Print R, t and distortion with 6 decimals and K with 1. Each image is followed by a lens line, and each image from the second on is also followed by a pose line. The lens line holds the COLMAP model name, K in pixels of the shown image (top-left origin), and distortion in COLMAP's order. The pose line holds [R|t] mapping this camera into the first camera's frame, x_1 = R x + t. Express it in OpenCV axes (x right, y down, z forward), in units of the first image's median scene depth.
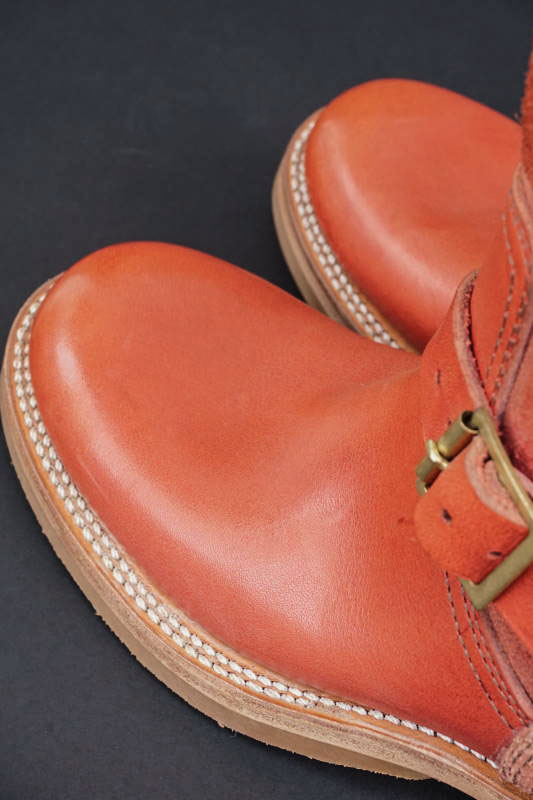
lens RADIAL K [[1514.3, 0, 266.1], [0, 1514.3, 397.2], [0, 0, 1]] dist [0.002225, 0.000000]
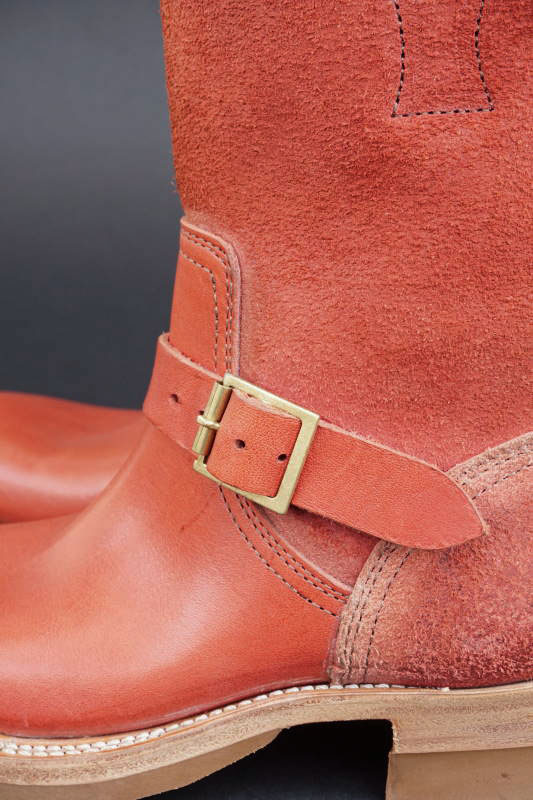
lens RADIAL K [[1475.9, 0, 259.3], [0, 1475.9, 399.5], [0, 0, 1]] dist [0.019086, 0.000000]
pose [[0.827539, -0.226154, 0.513841, -0.507182], [0.435950, 0.835560, -0.334346, 0.465649], [-0.353731, 0.500694, 0.790051, -0.070424]]
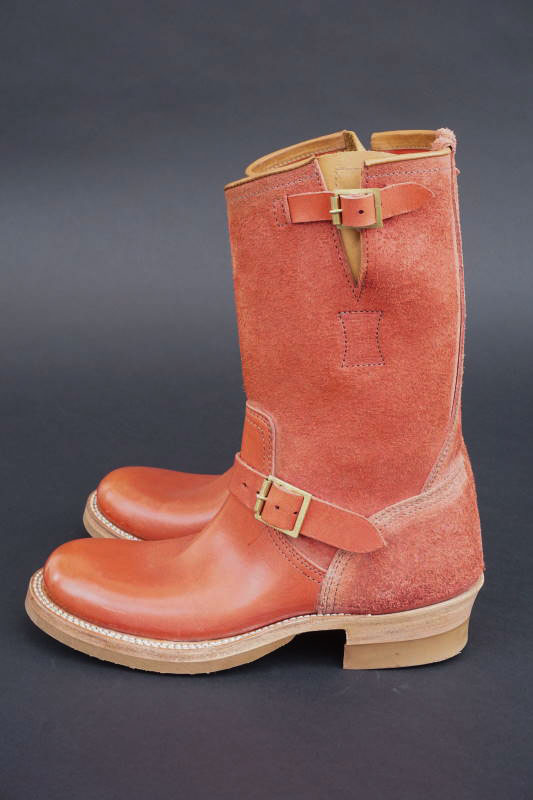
lens RADIAL K [[1207.5, 0, 267.4], [0, 1207.5, 397.4], [0, 0, 1]] dist [-0.009682, 0.000000]
pose [[0.812074, -0.233636, 0.534742, -1.086077], [0.455323, 0.826825, -0.330214, 0.652066], [-0.364988, 0.511639, 0.777823, -0.954496]]
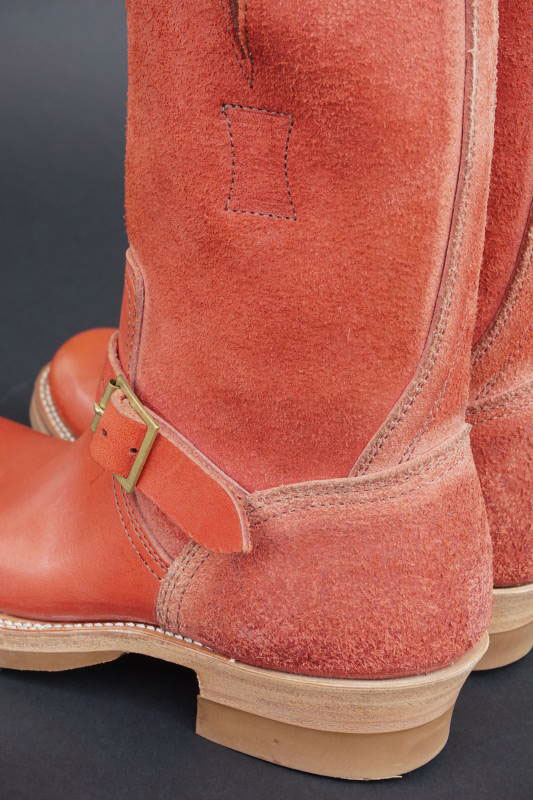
lens RADIAL K [[1475.9, 0, 268.8], [0, 1475.9, 402.0], [0, 0, 1]] dist [0.019086, 0.000000]
pose [[0.990797, -0.054077, 0.124088, 0.091703], [0.095028, 0.930727, -0.353152, 0.627312], [-0.096395, 0.361694, 0.927300, -0.582398]]
